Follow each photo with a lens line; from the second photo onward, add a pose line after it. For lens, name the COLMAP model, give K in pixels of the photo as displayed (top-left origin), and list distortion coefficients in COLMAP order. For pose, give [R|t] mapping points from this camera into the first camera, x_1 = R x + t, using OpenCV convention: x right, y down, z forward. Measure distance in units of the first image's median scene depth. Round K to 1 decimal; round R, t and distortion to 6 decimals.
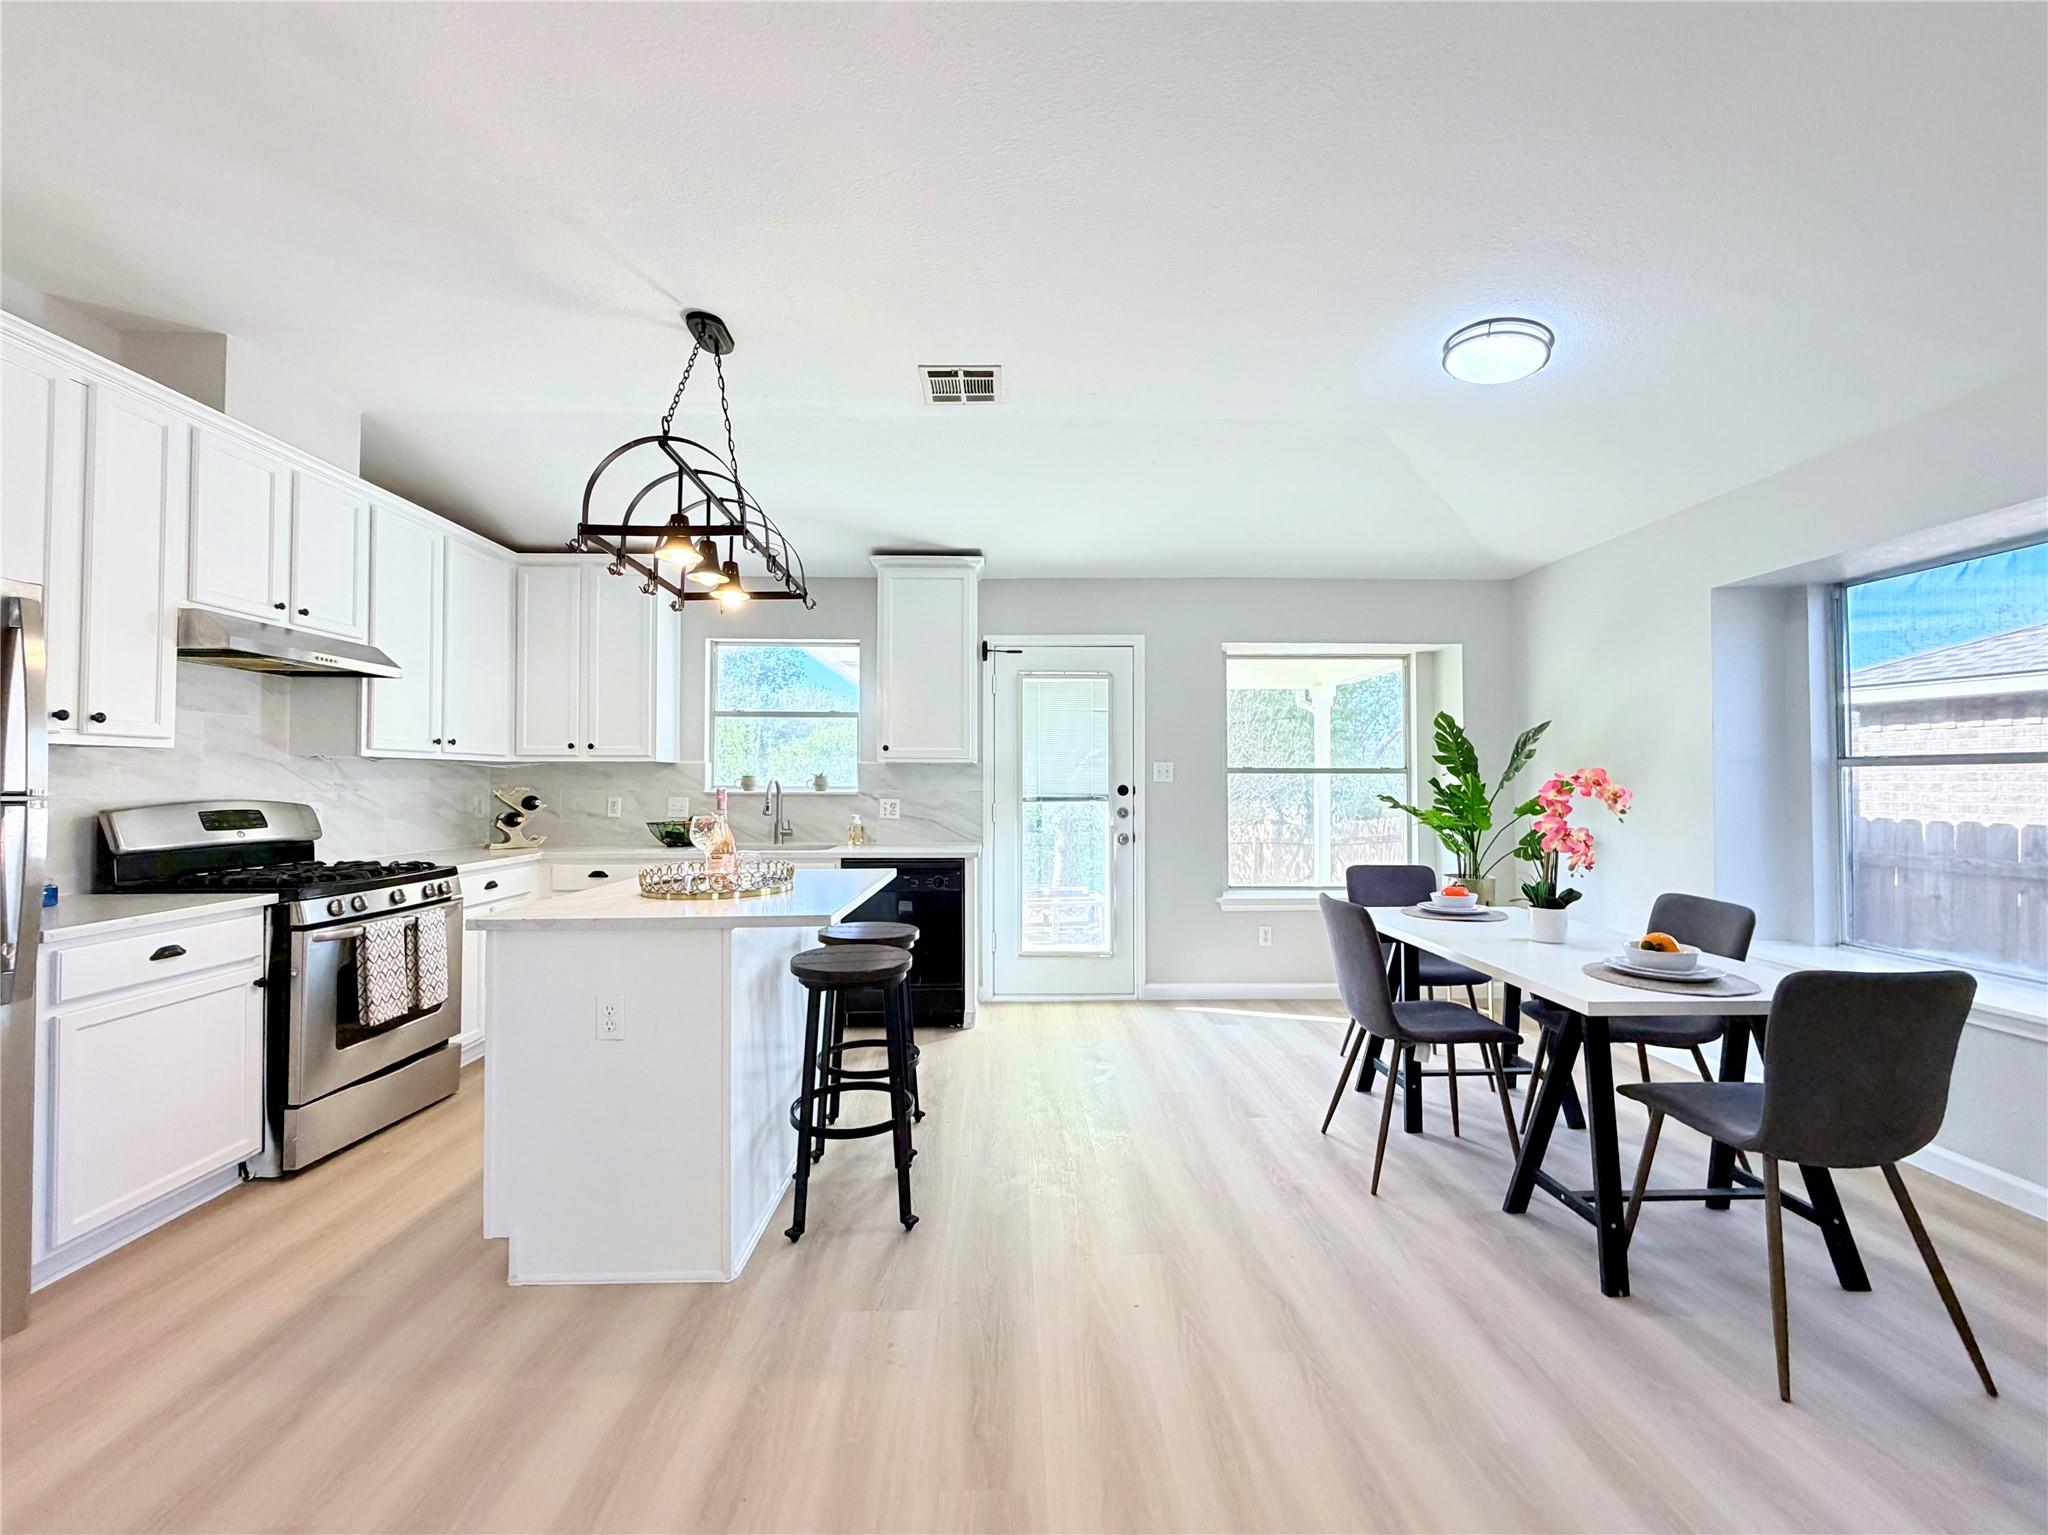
lens RADIAL K [[828.3, 0, 1020.5], [0, 828.3, 771.0], [0, 0, 1]] dist [-0.002543, 0.000003]
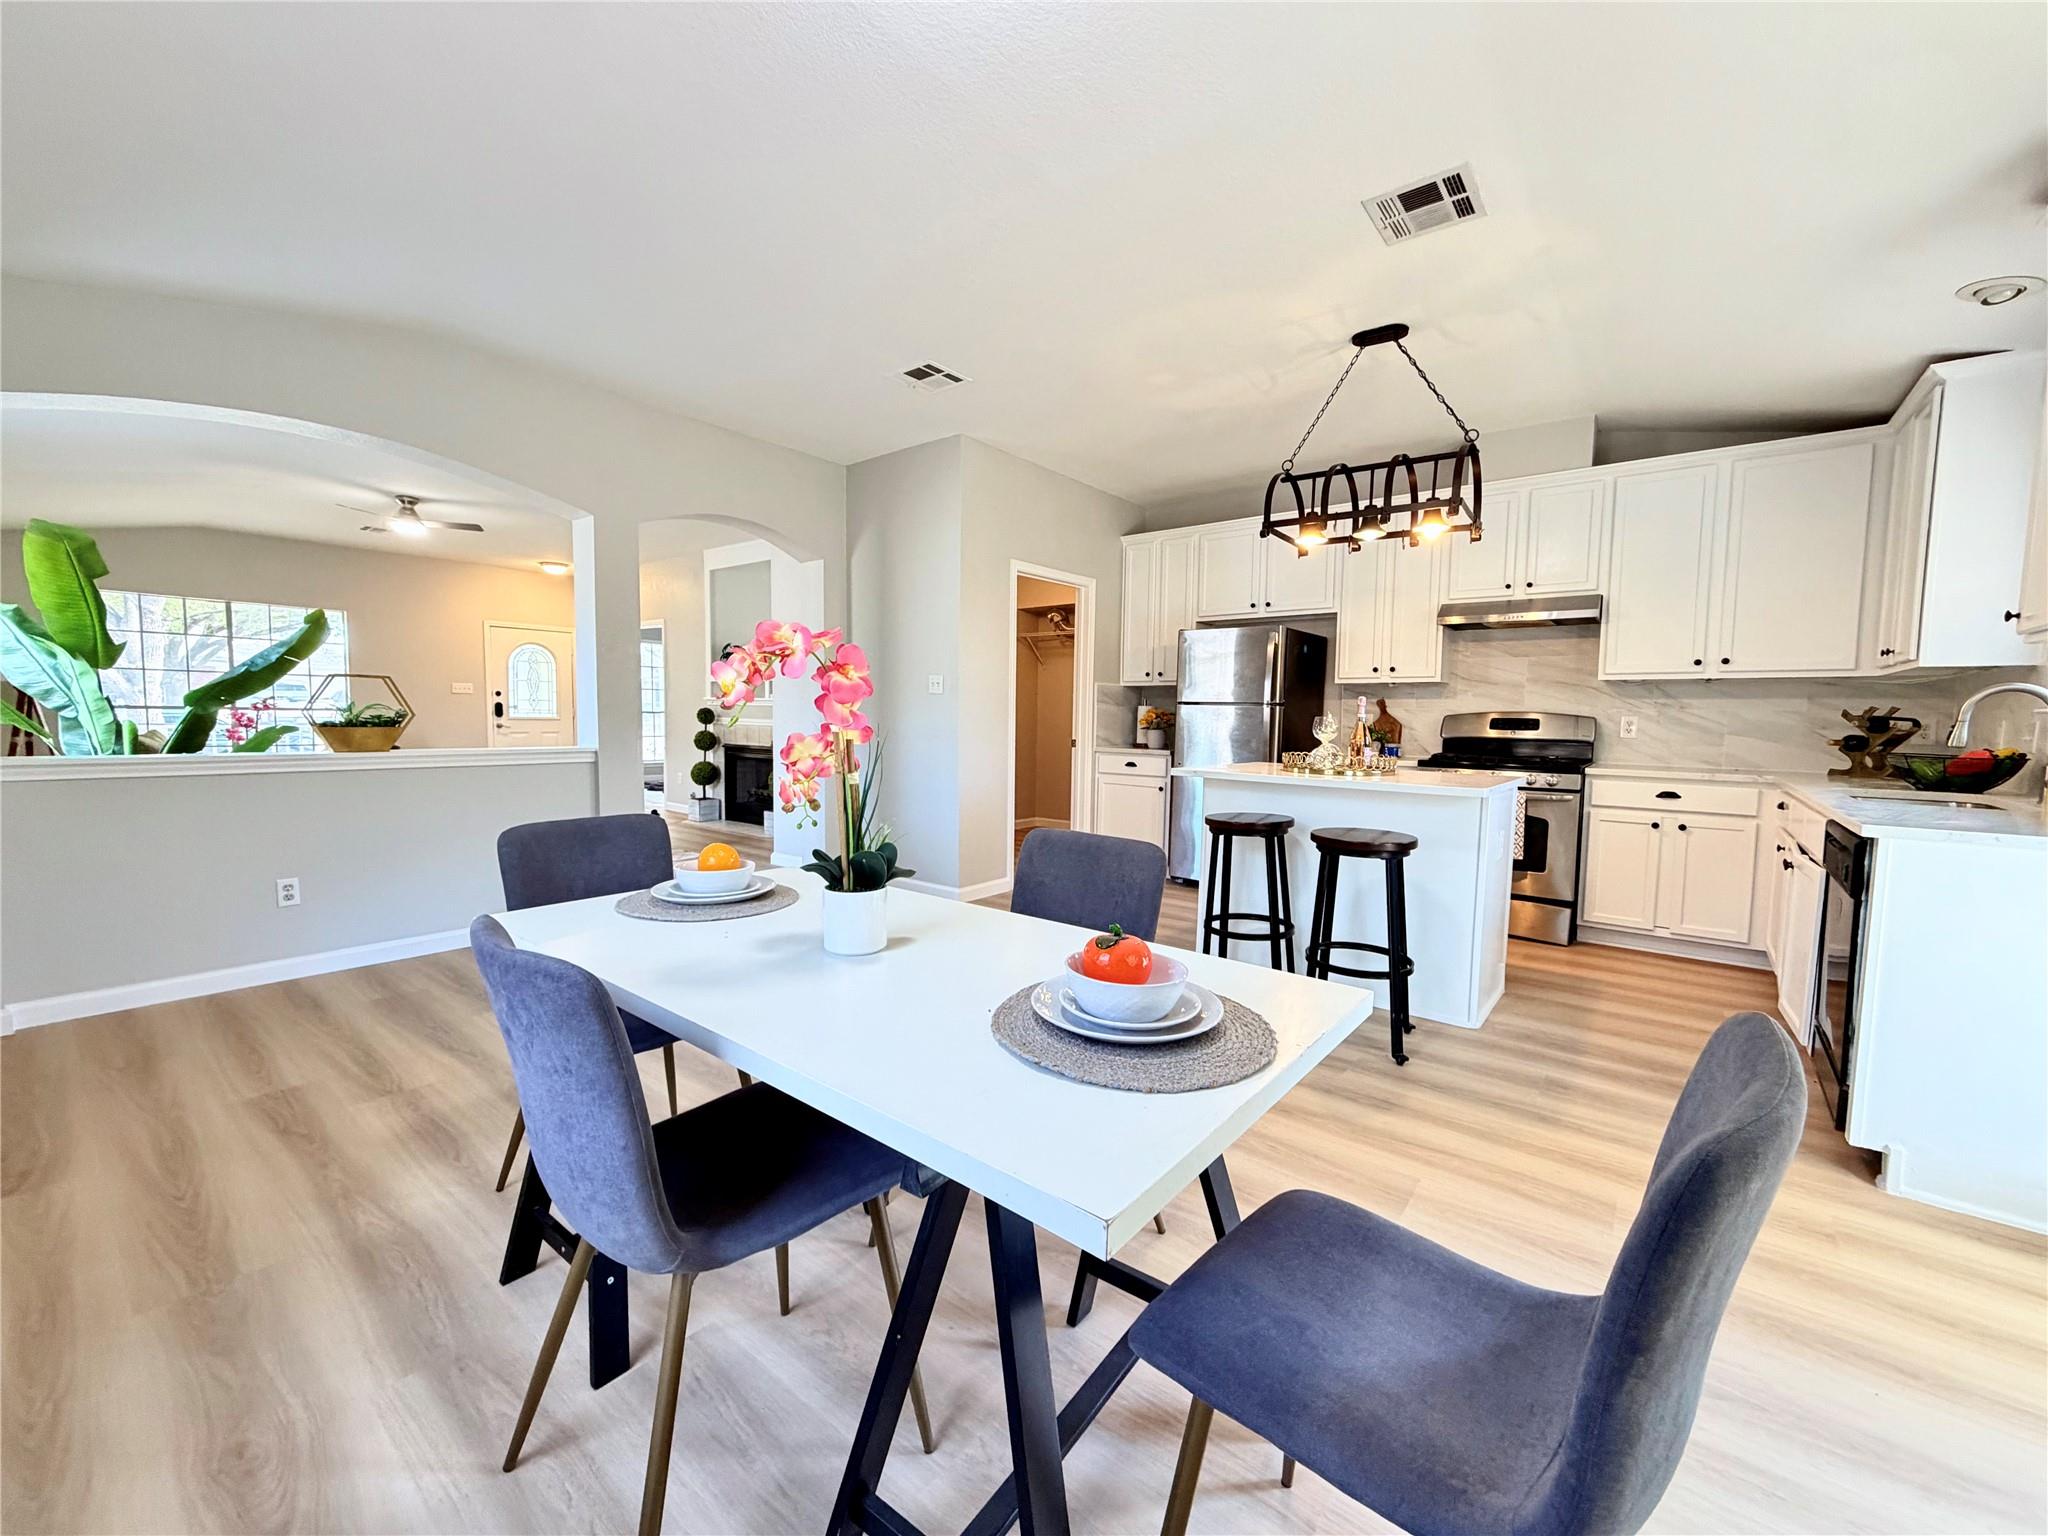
lens RADIAL K [[811.8, 0, 1020.6], [0, 811.8, 773.2], [0, 0, 1]] dist [-0.000844, 0.000011]
pose [[-0.641028, 0.049688, -0.765908, 0.840828], [-0.001439, 0.997823, 0.065938, 0.049542], [0.767516, 0.043371, -0.639560, 1.229218]]
